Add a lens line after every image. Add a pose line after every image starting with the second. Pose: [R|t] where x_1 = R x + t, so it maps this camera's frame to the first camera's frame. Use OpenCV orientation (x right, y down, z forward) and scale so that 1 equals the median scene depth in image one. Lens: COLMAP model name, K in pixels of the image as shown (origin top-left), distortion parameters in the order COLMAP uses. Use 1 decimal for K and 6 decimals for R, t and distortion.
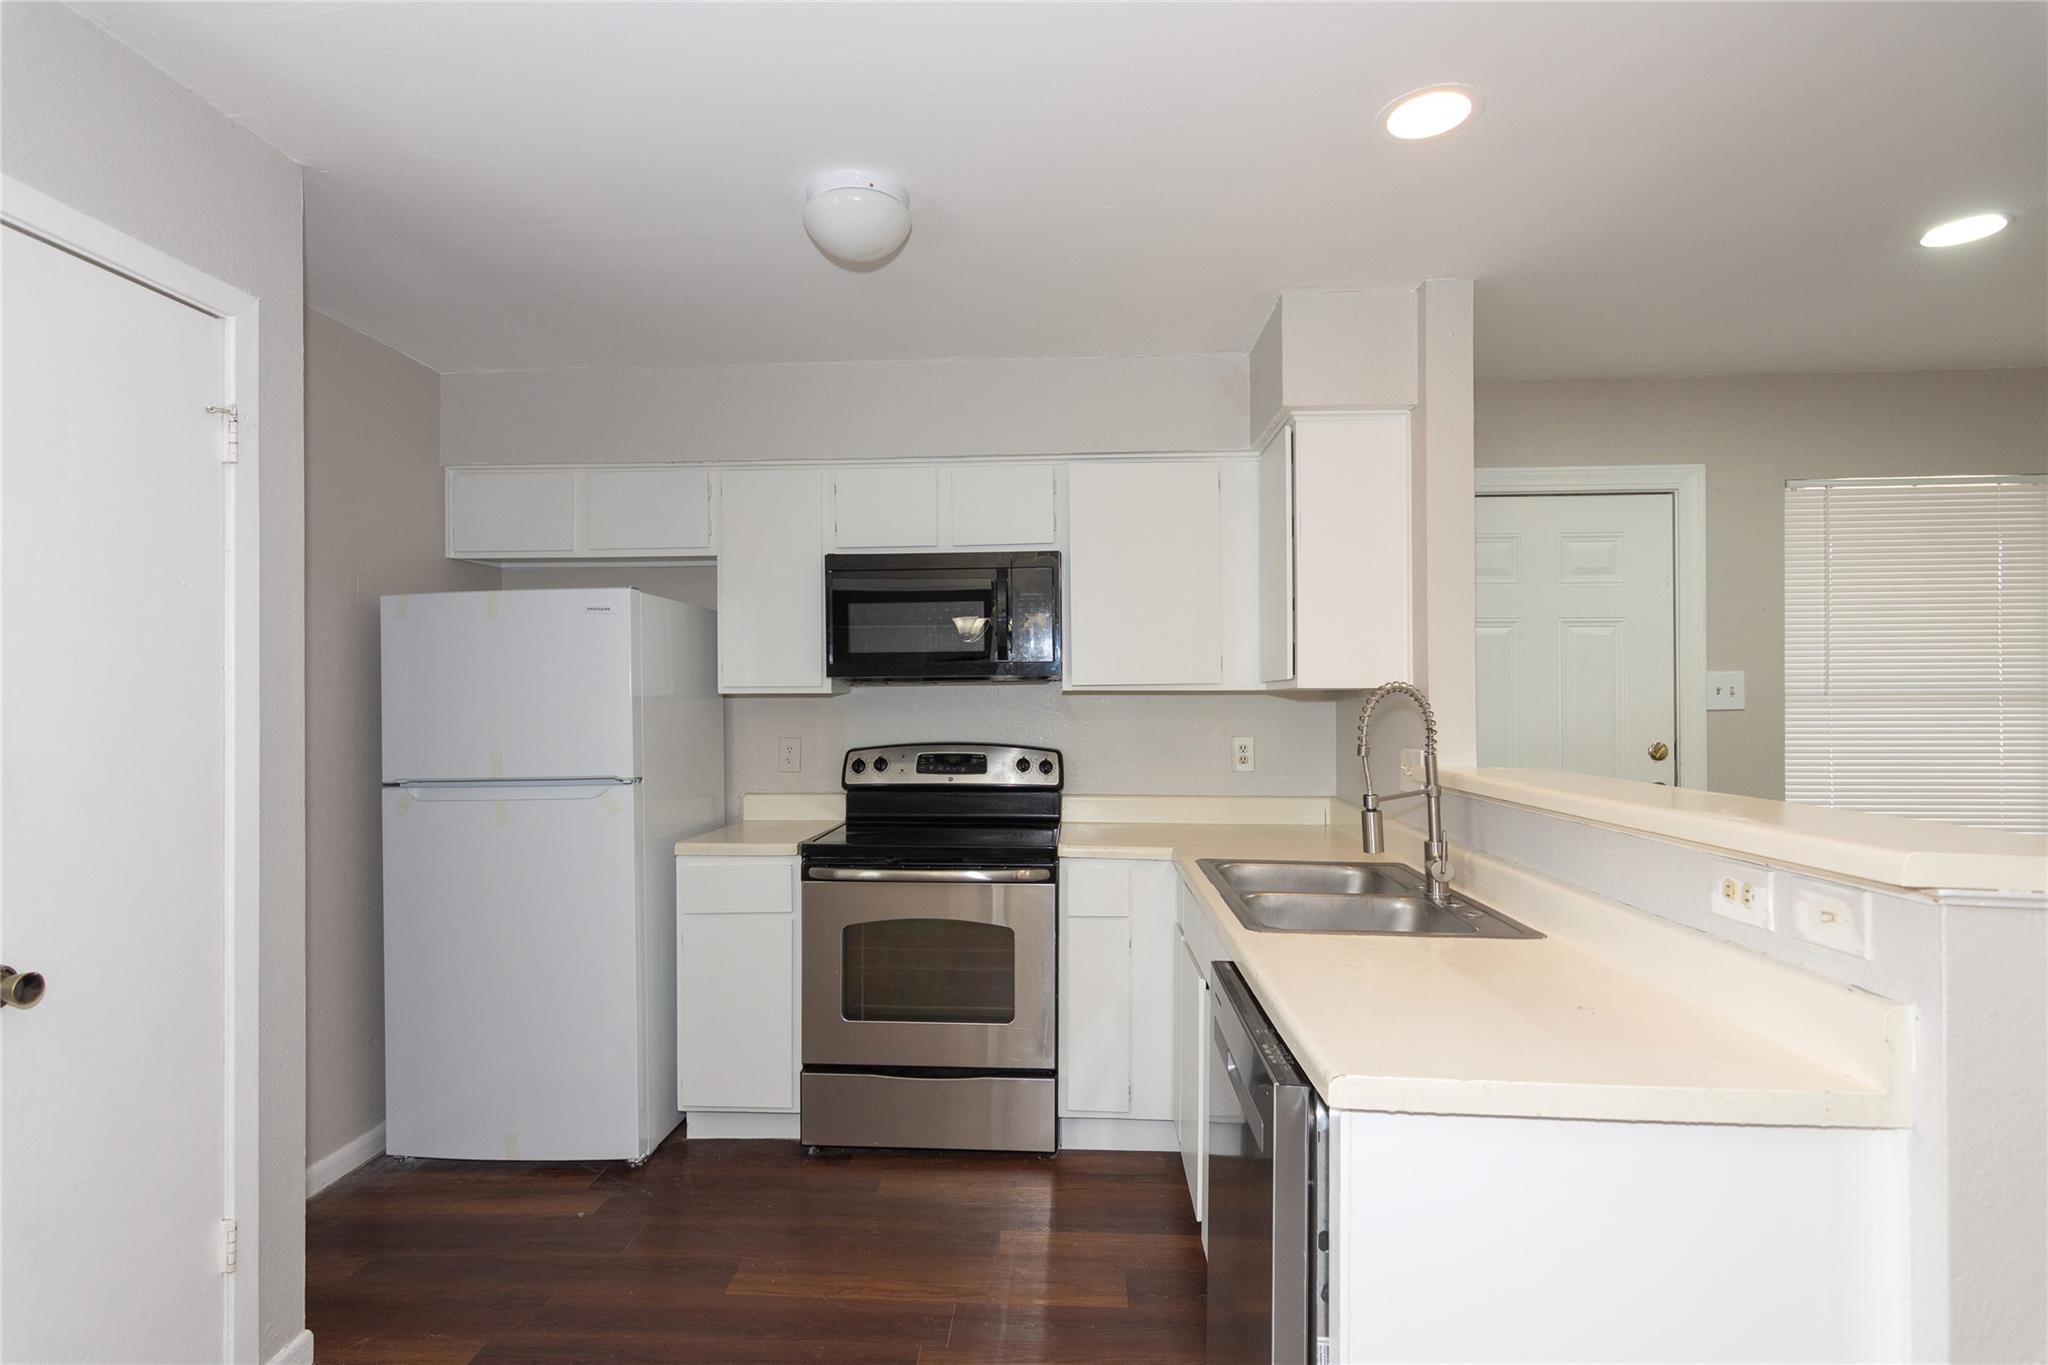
lens RADIAL K [[1005.6, 0, 1023.1], [0, 1005.6, 693.5], [0, 0, 1]] dist [-0.000267, 0.002570]
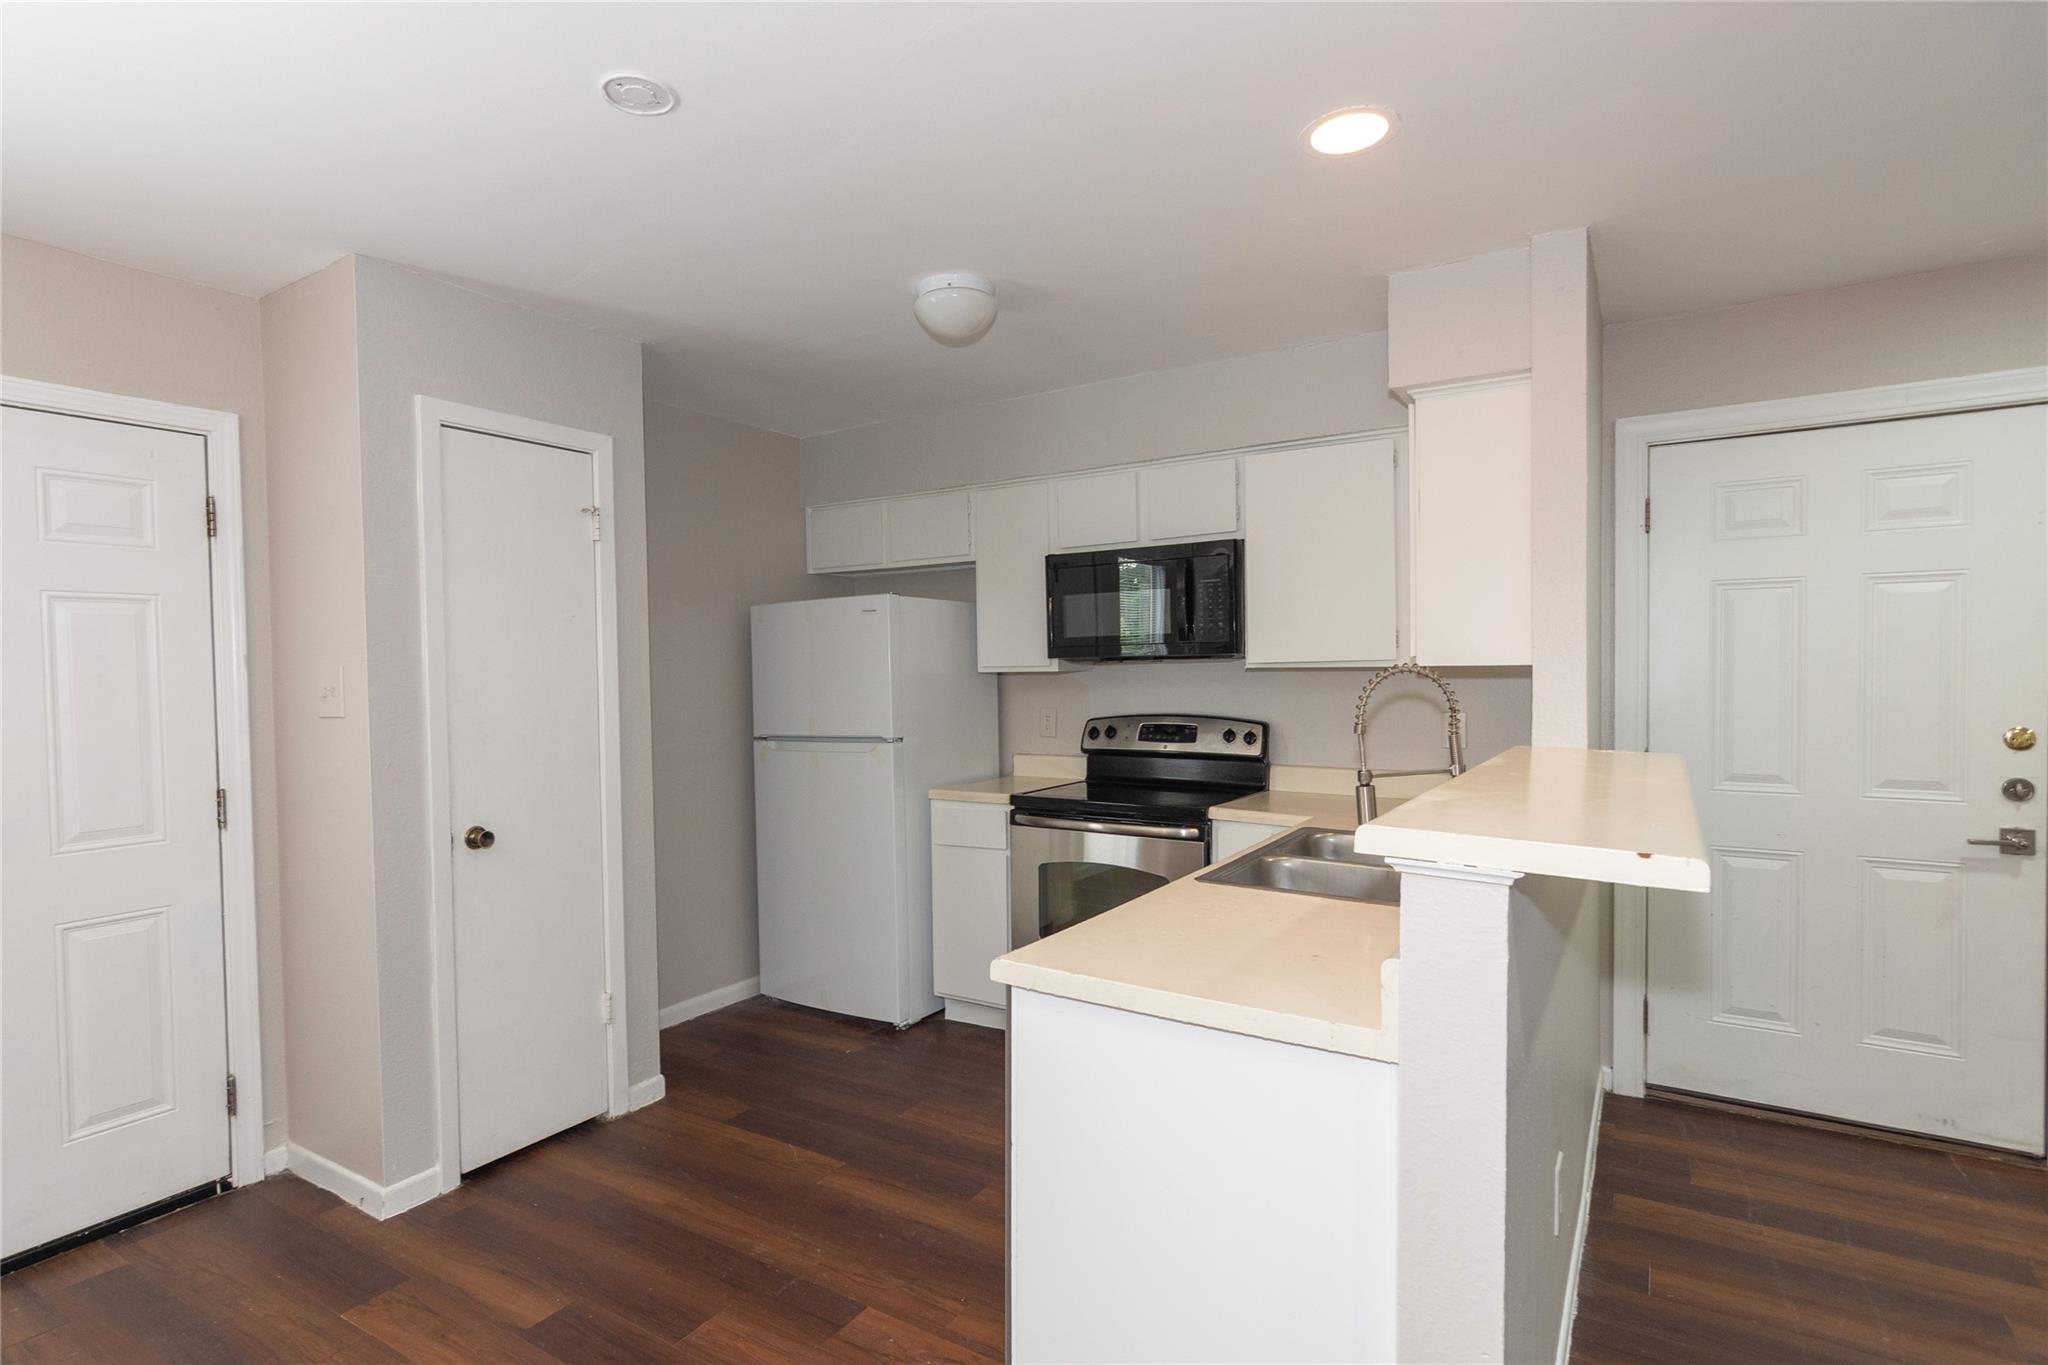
lens RADIAL K [[1005.6, 0, 1014.1], [0, 1005.6, 692.3], [0, 0, 1]] dist [-0.000267, 0.002570]
pose [[0.873282, 0.003666, -0.487201, 0.353478], [0.011573, 0.999533, 0.028266, -0.010161], [0.487077, -0.030322, 0.872833, -0.066422]]
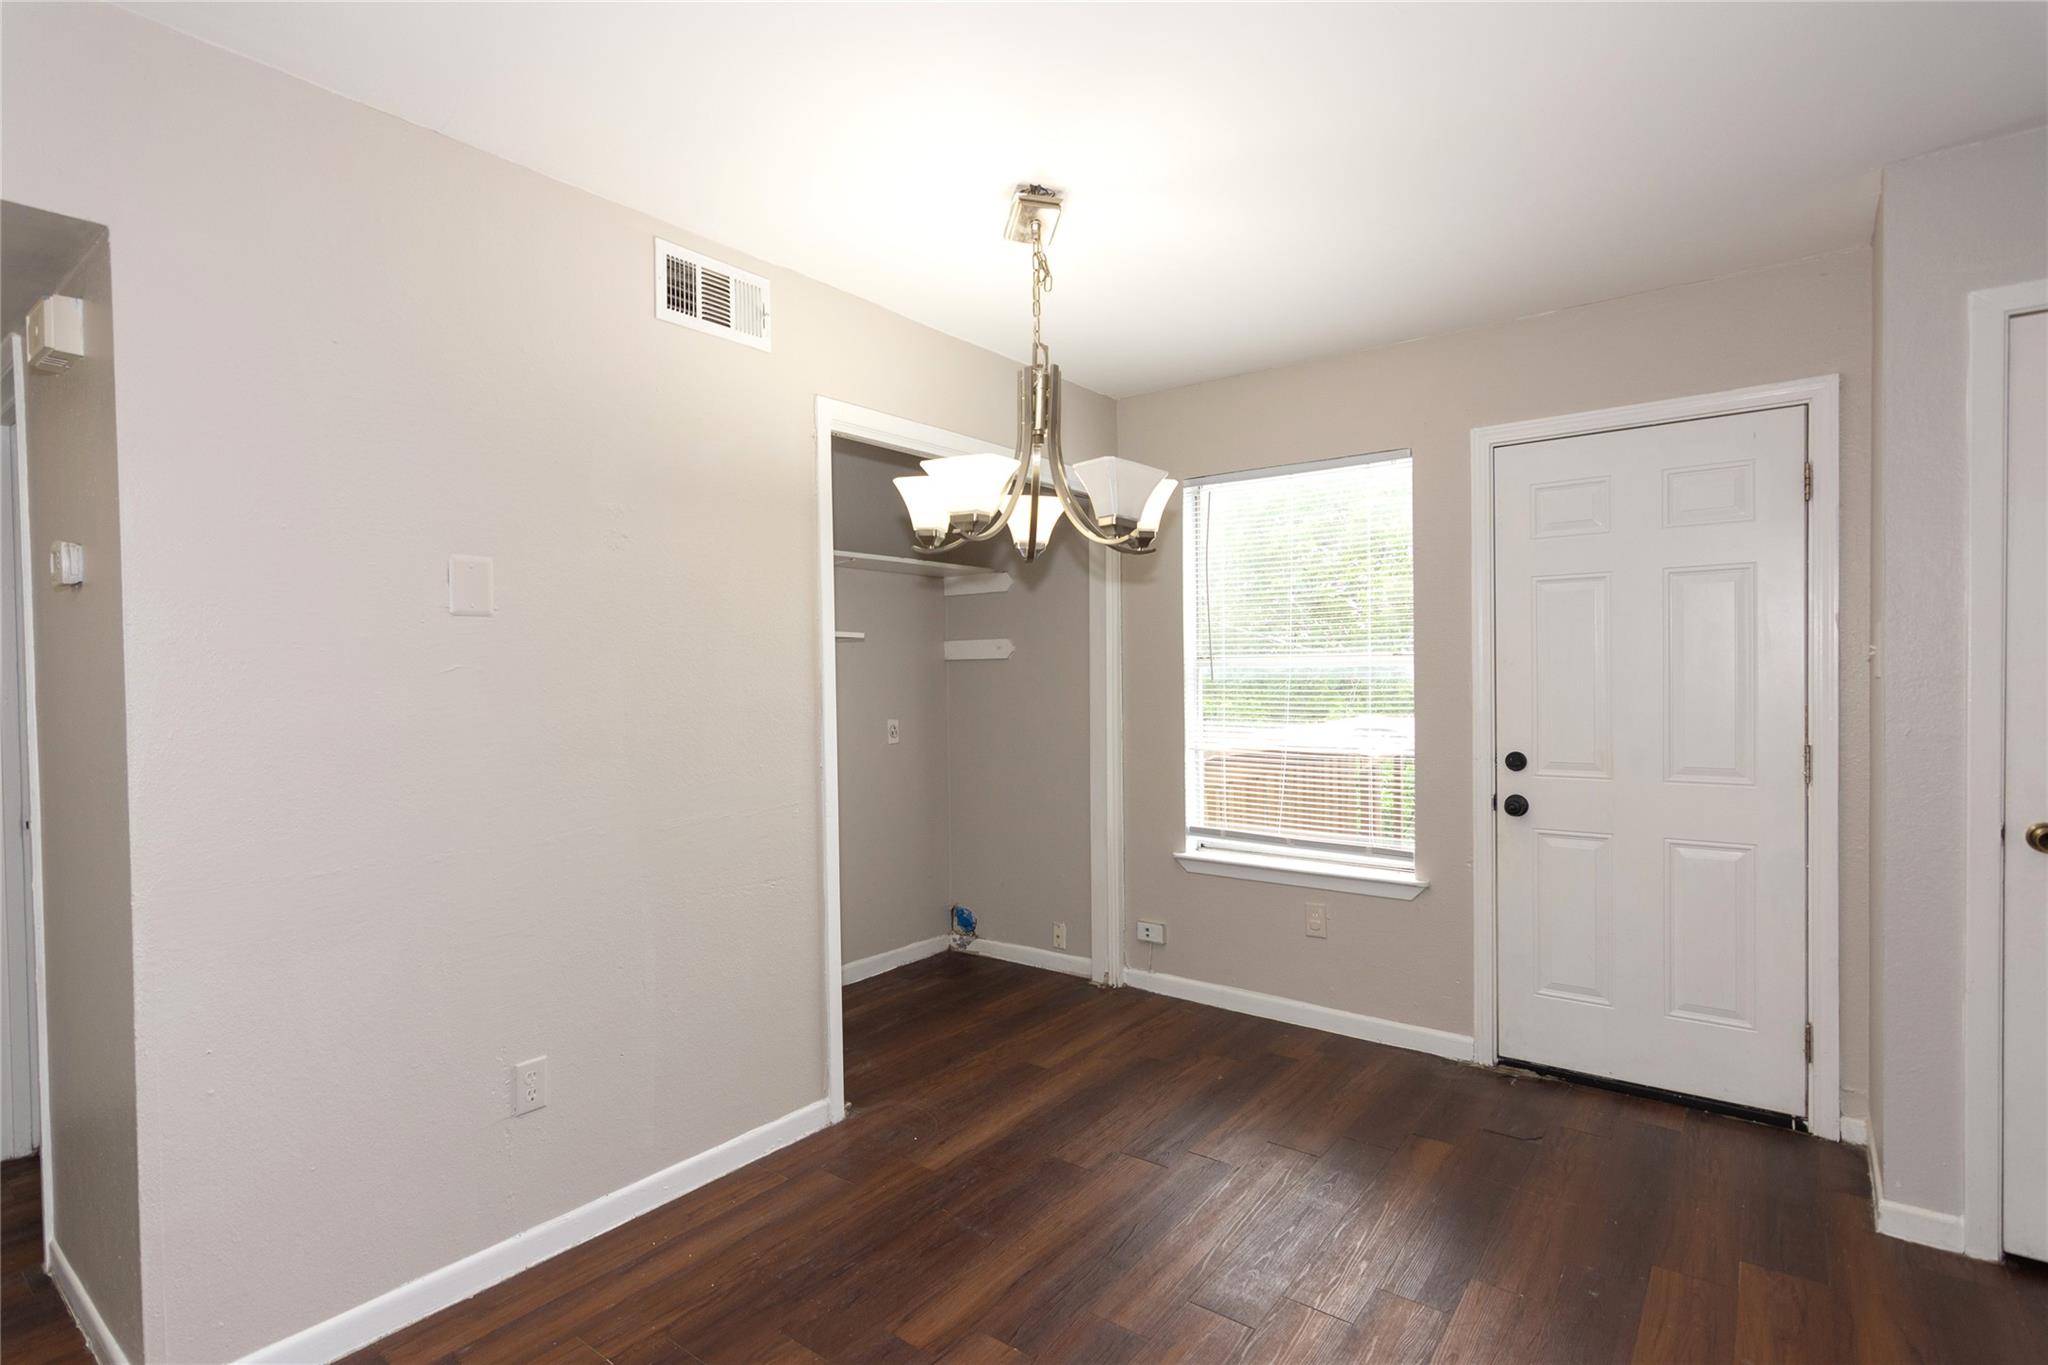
lens RADIAL K [[1005.6, 0, 1037.1], [0, 1005.6, 690.1], [0, 0, 1]] dist [-0.000267, 0.002570]
pose [[-0.562374, 0.025267, -0.826497, 0.456893], [0.015863, 0.999679, 0.019768, 0.011768], [0.826731, -0.001994, -0.562594, 0.280627]]
